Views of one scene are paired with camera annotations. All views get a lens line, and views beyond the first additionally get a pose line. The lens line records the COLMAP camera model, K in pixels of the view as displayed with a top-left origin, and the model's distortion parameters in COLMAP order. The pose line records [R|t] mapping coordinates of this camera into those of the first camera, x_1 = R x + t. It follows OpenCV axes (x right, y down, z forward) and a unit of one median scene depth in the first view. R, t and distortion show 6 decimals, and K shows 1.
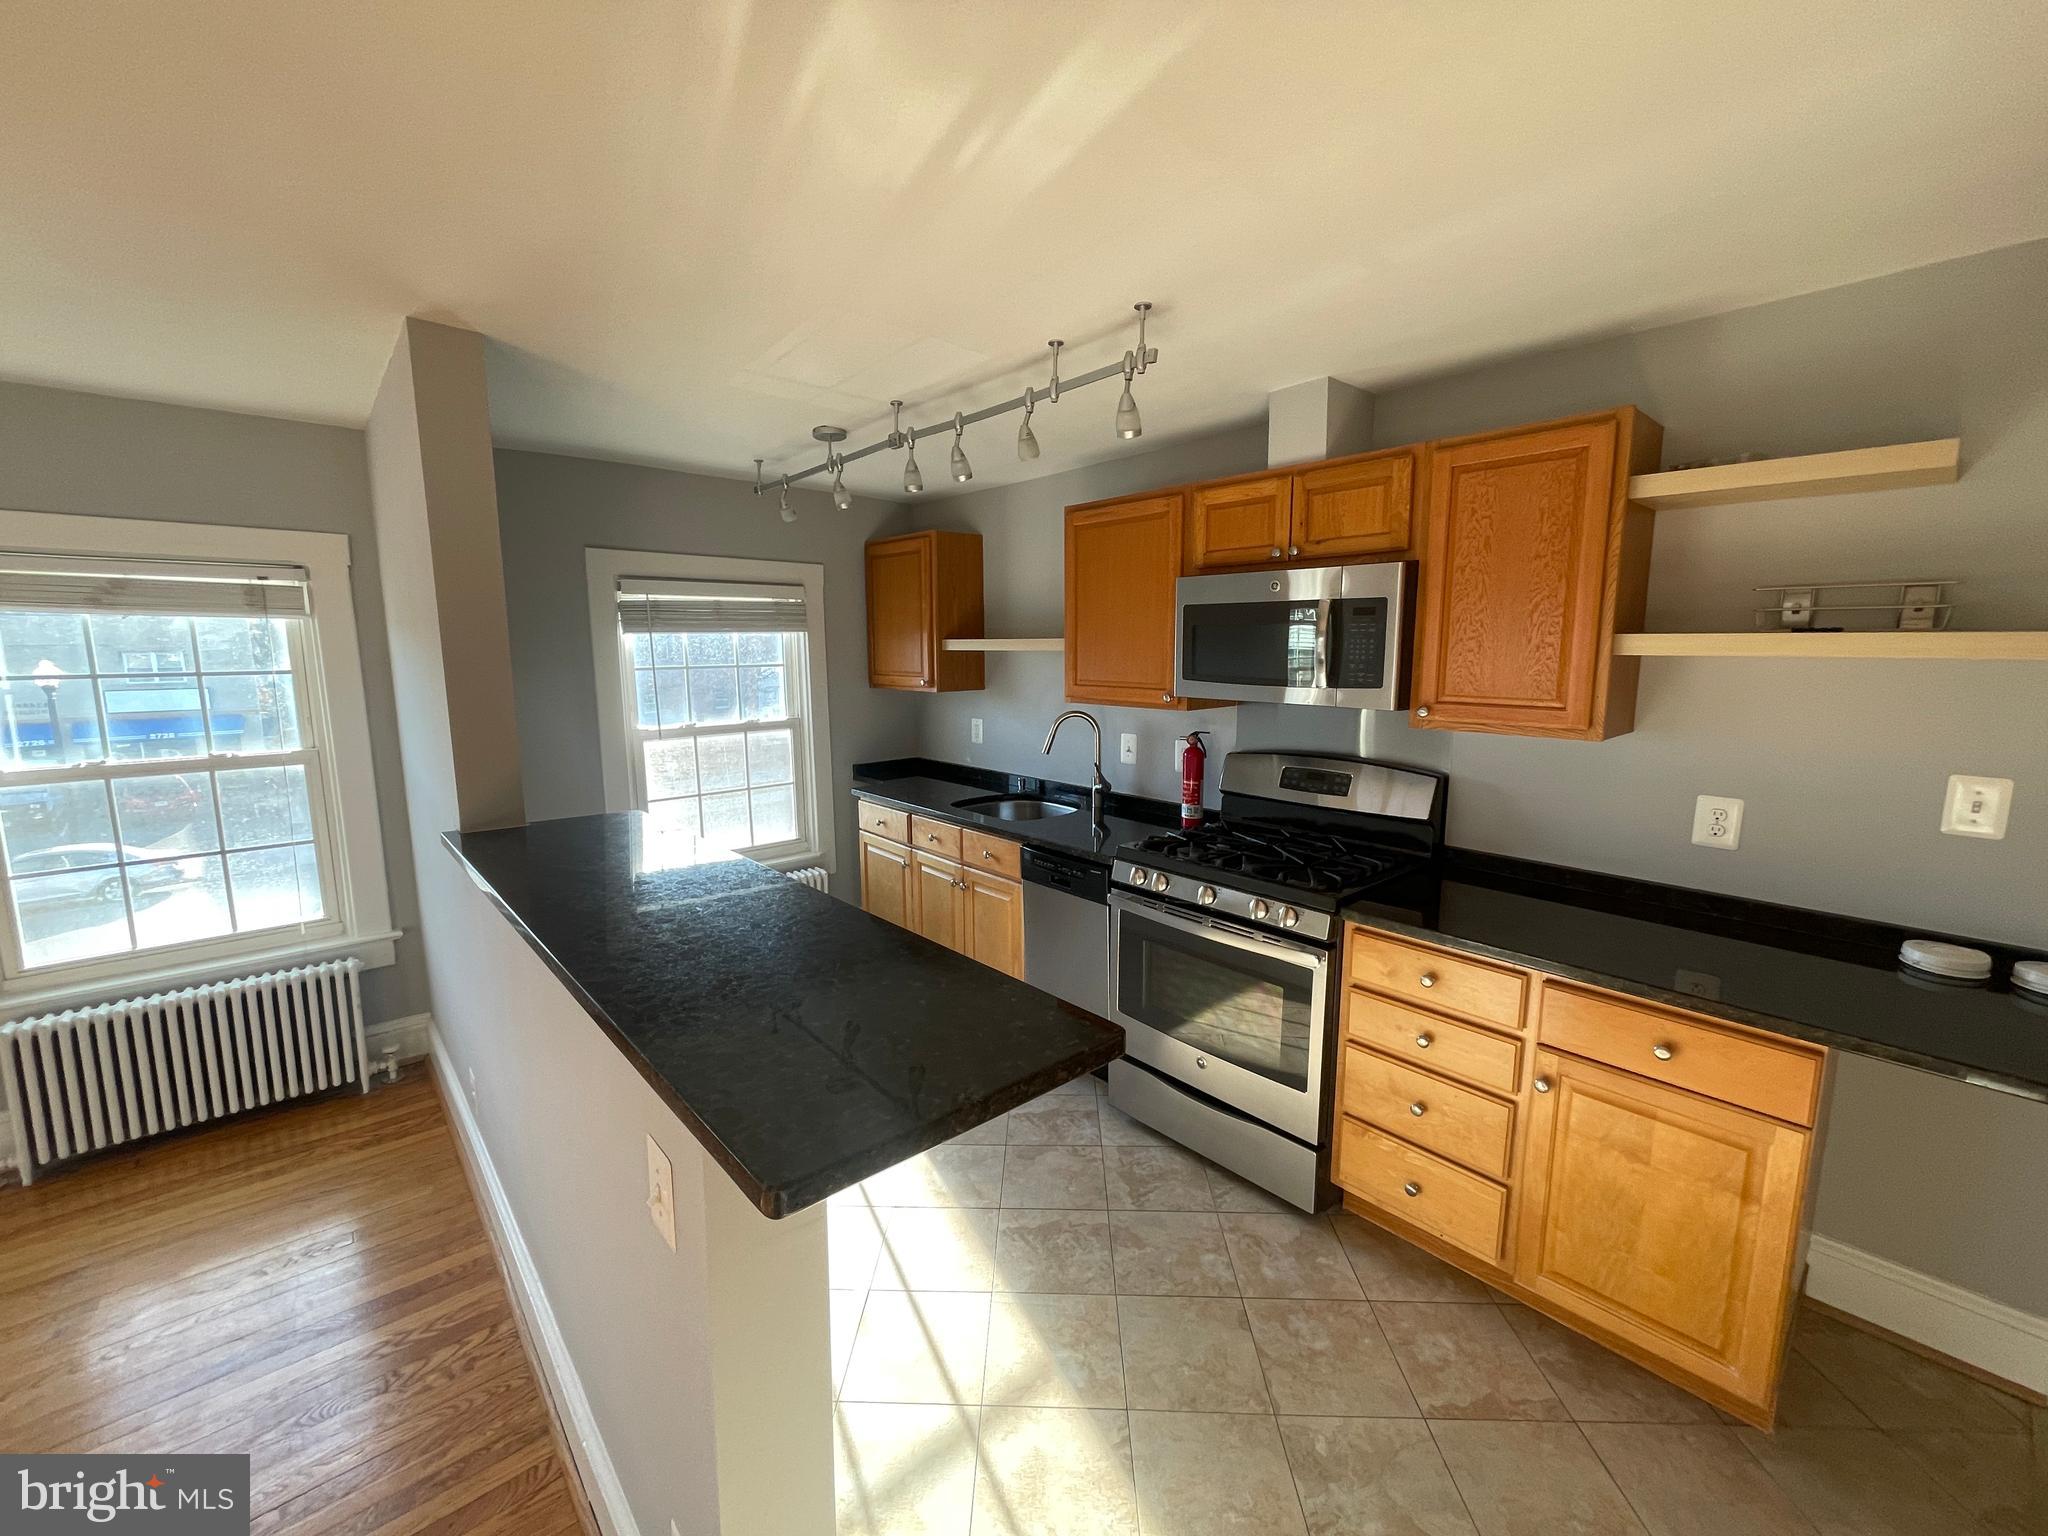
lens RADIAL K [[825.1, 0, 1024.4], [0, 825.1, 761.9], [0, 0, 1]] dist [-0.002046, -0.000354]
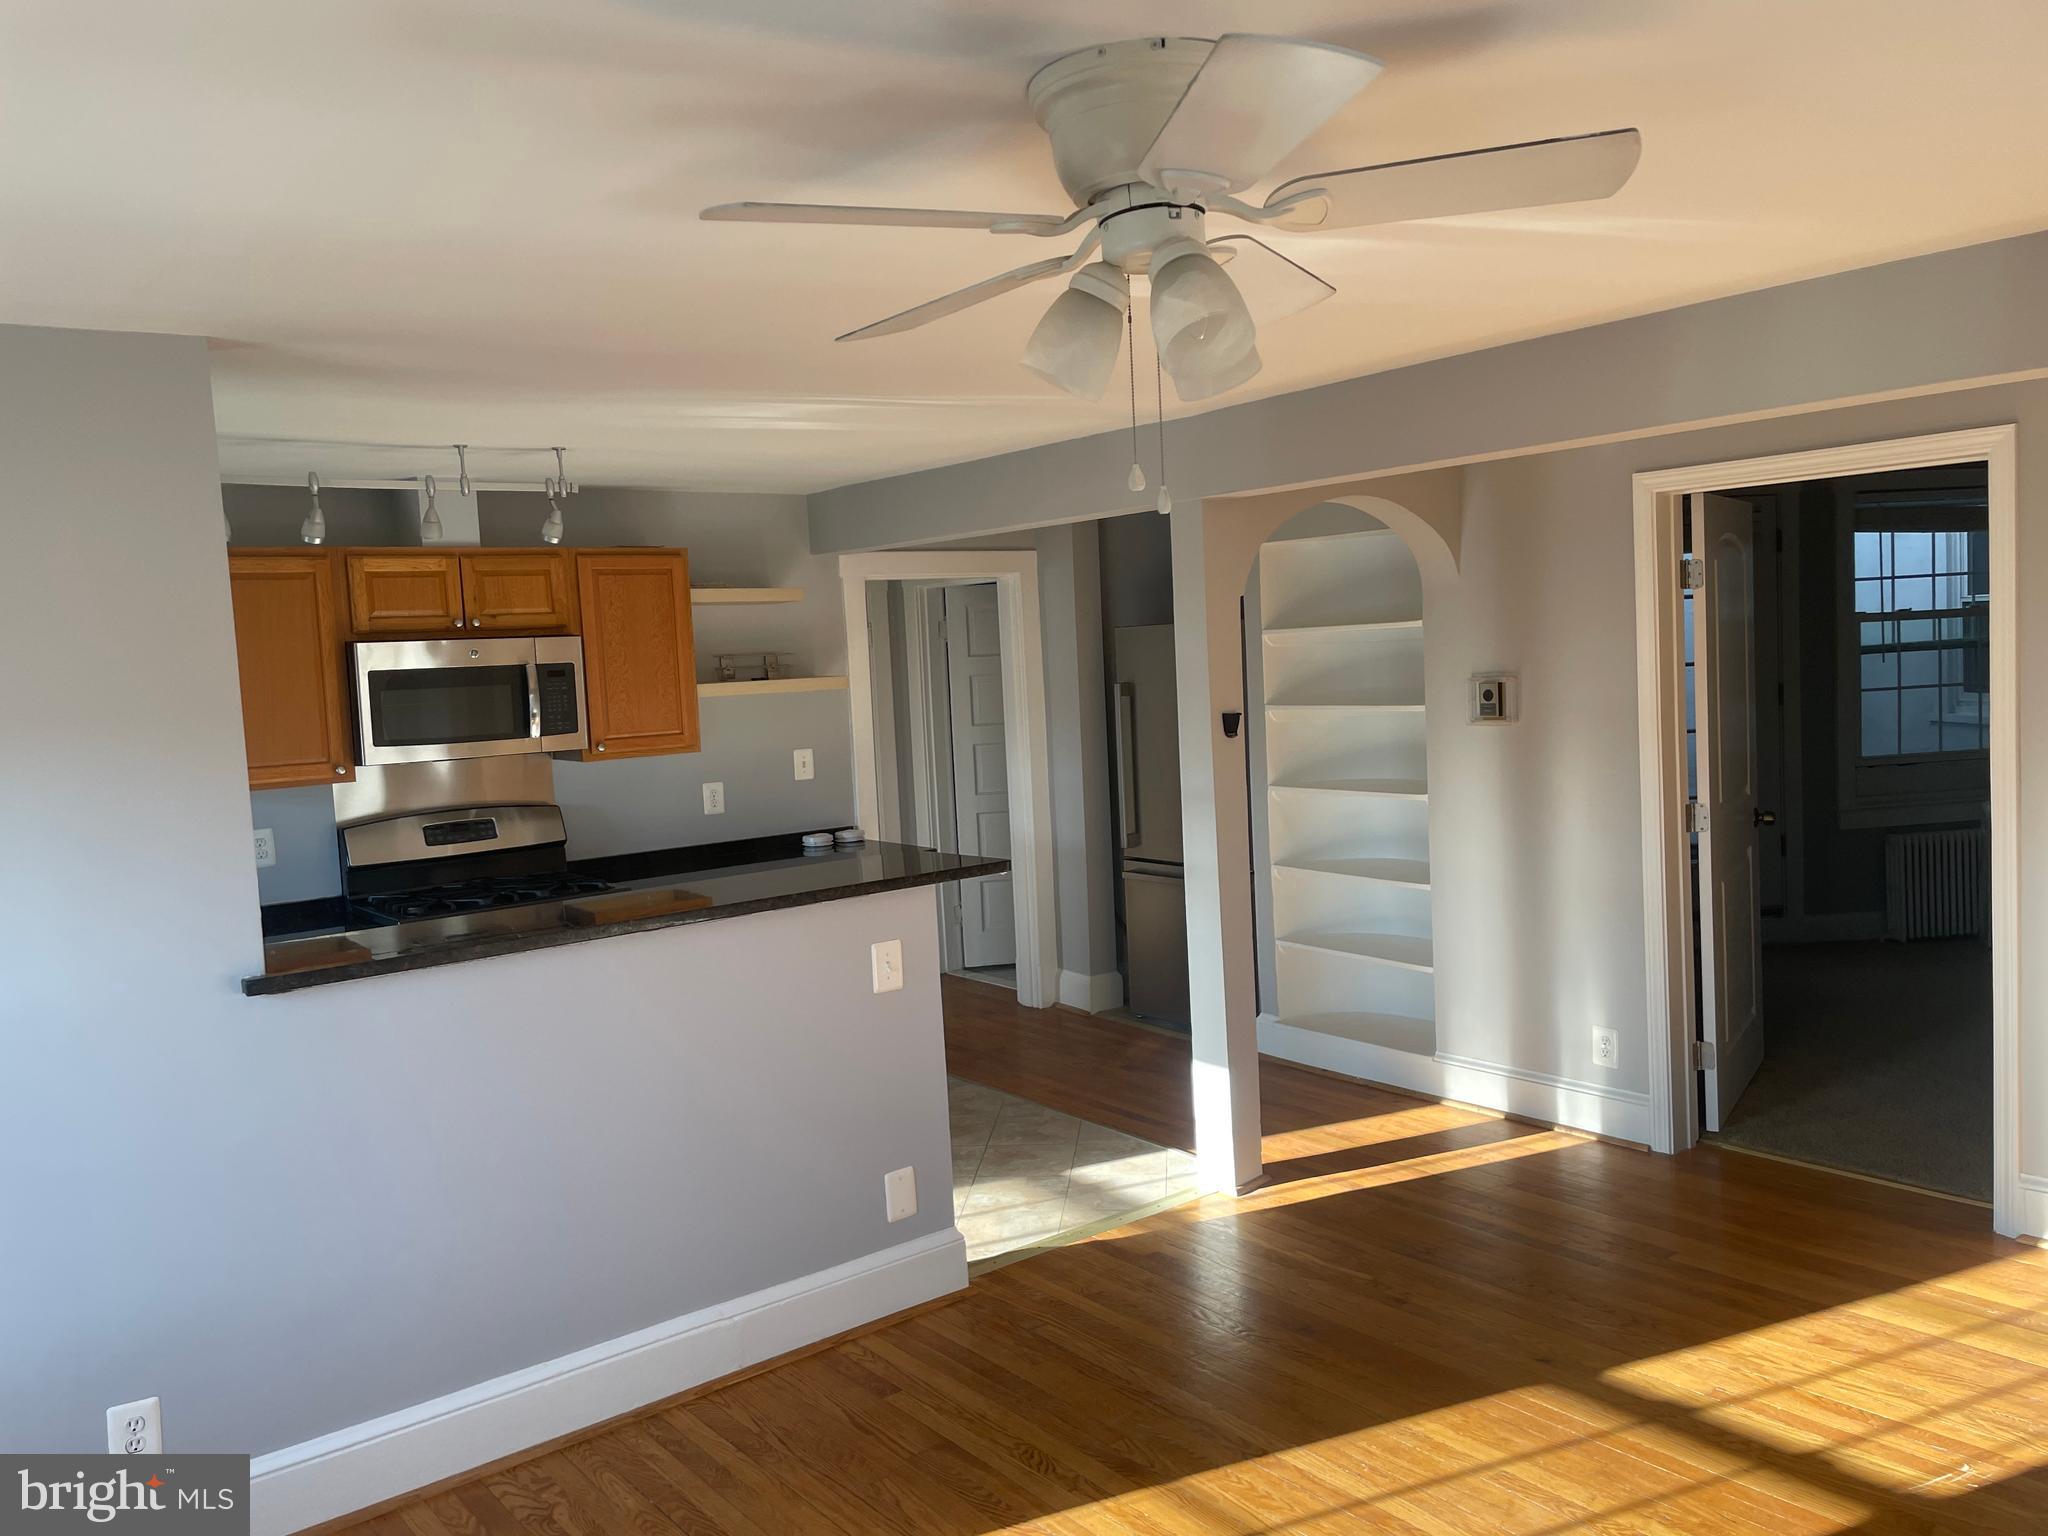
lens RADIAL K [[1550.4, 0, 1012.6], [0, 1550.4, 761.4], [0, 0, 1]] dist [0.103496, -0.139055]
pose [[0.075553, -0.073410, 0.994436, -1.876242], [0.193266, 0.979453, 0.057620, -0.052918], [-0.978233, 0.187837, 0.088189, 0.128574]]
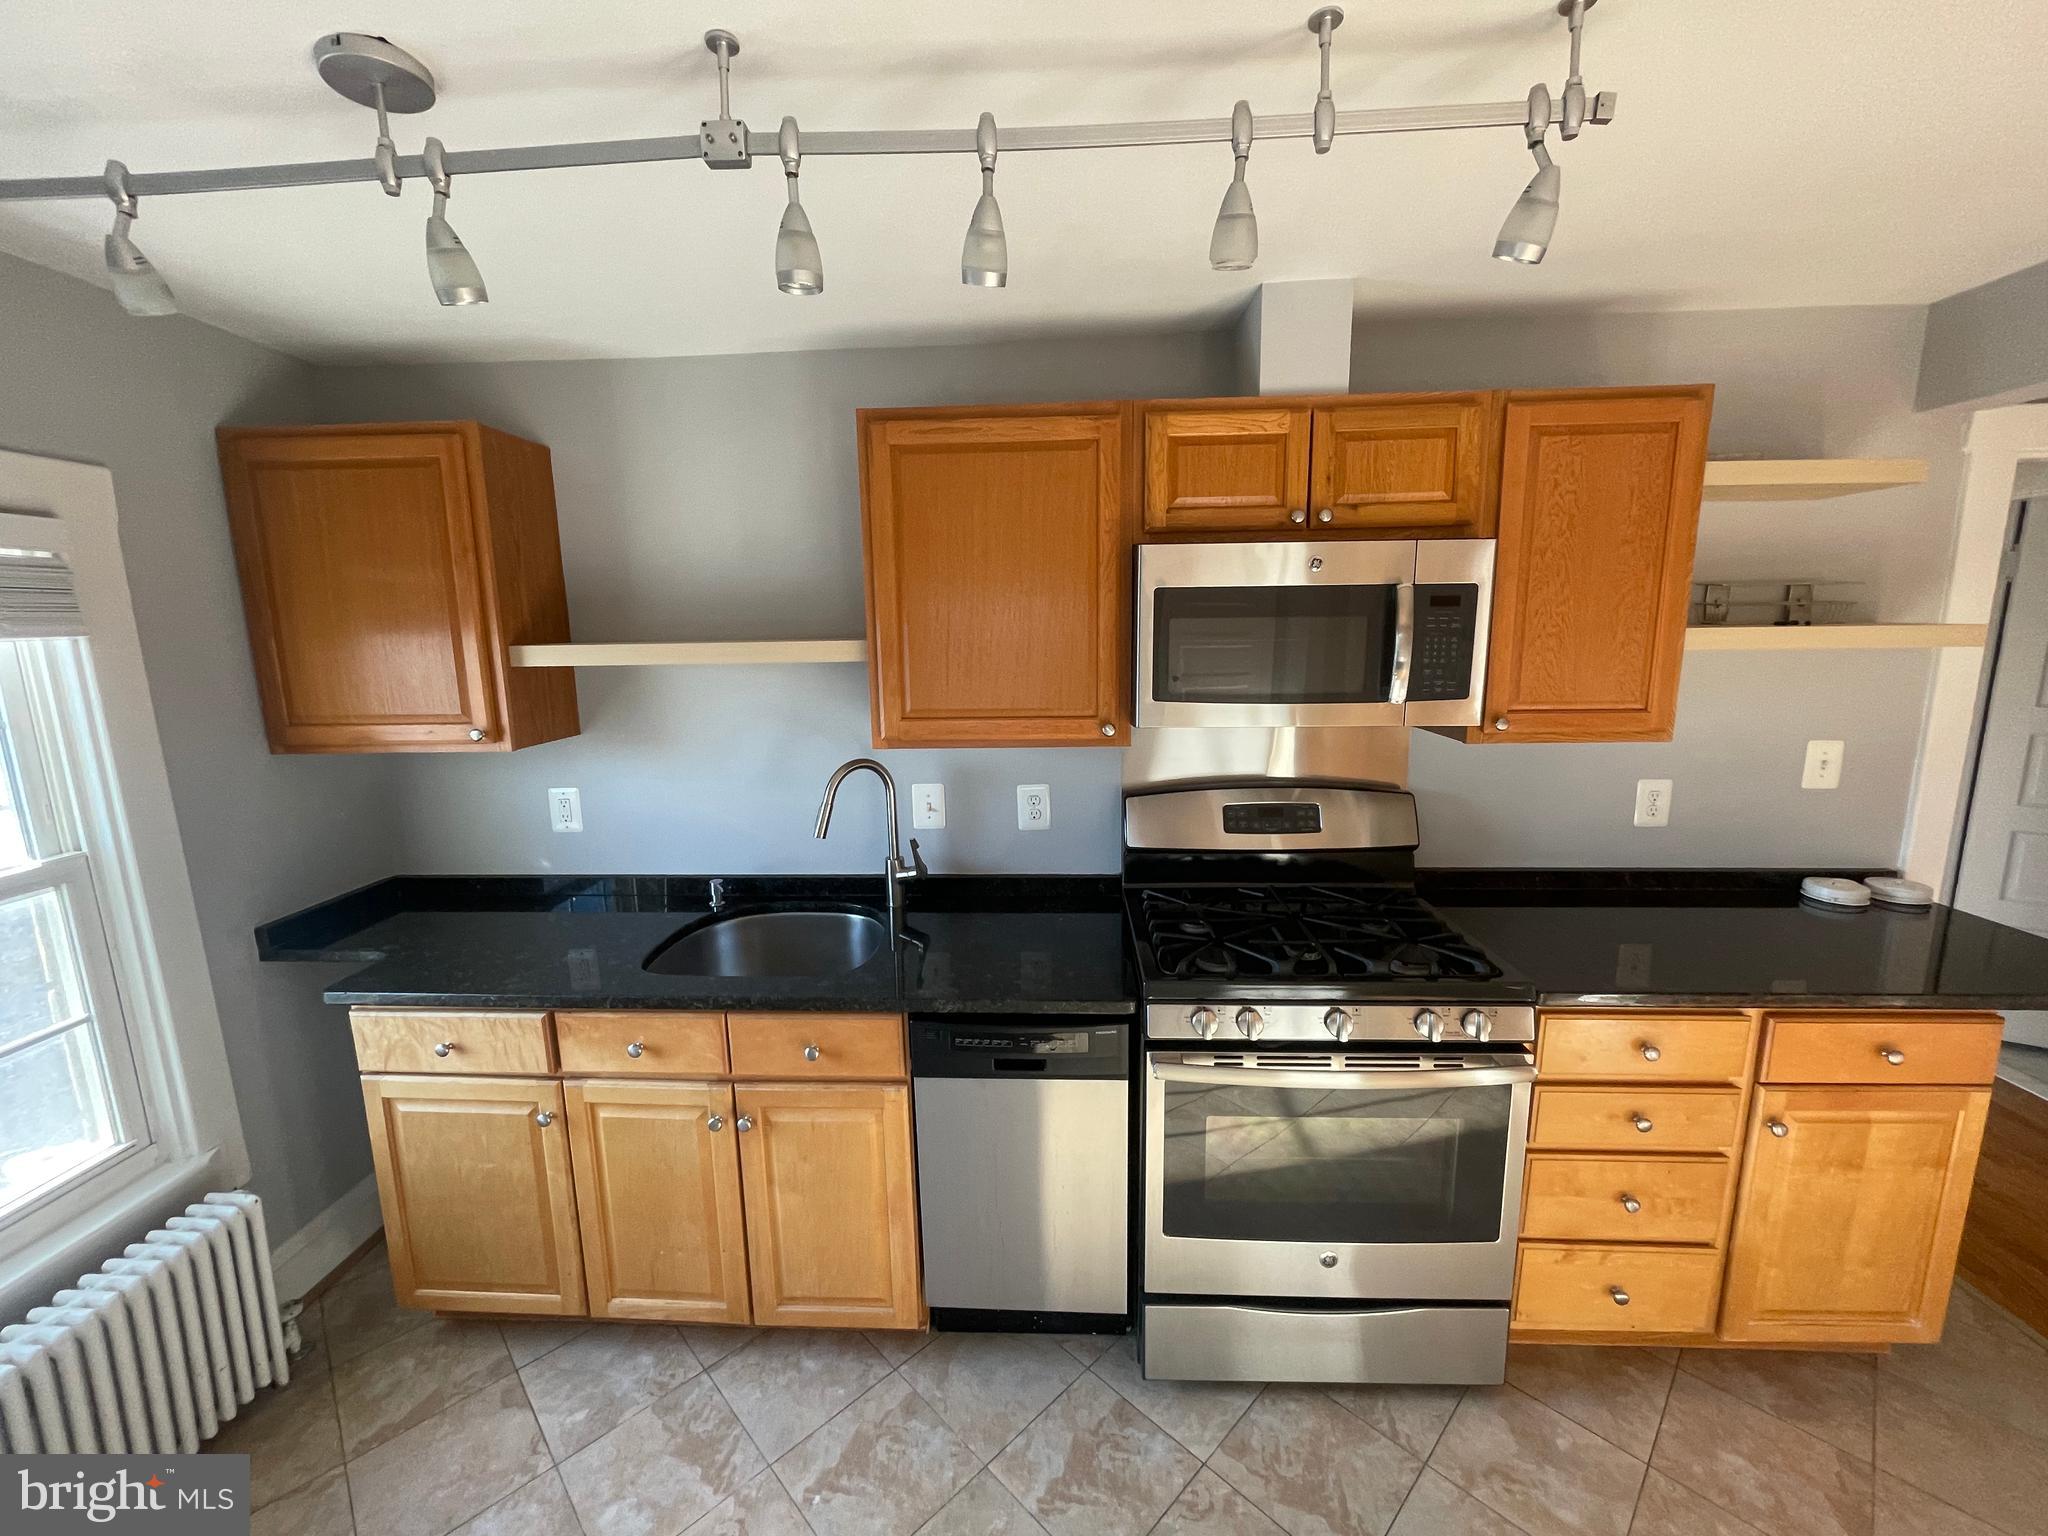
lens RADIAL K [[825.1, 0, 1024.4], [0, 825.1, 761.9], [0, 0, 1]] dist [-0.002046, -0.000354]
pose [[0.696496, -0.127144, 0.706206, -0.416284], [0.116002, 0.991182, 0.064044, -0.125542], [-0.708122, 0.037315, 0.705104, 0.722660]]
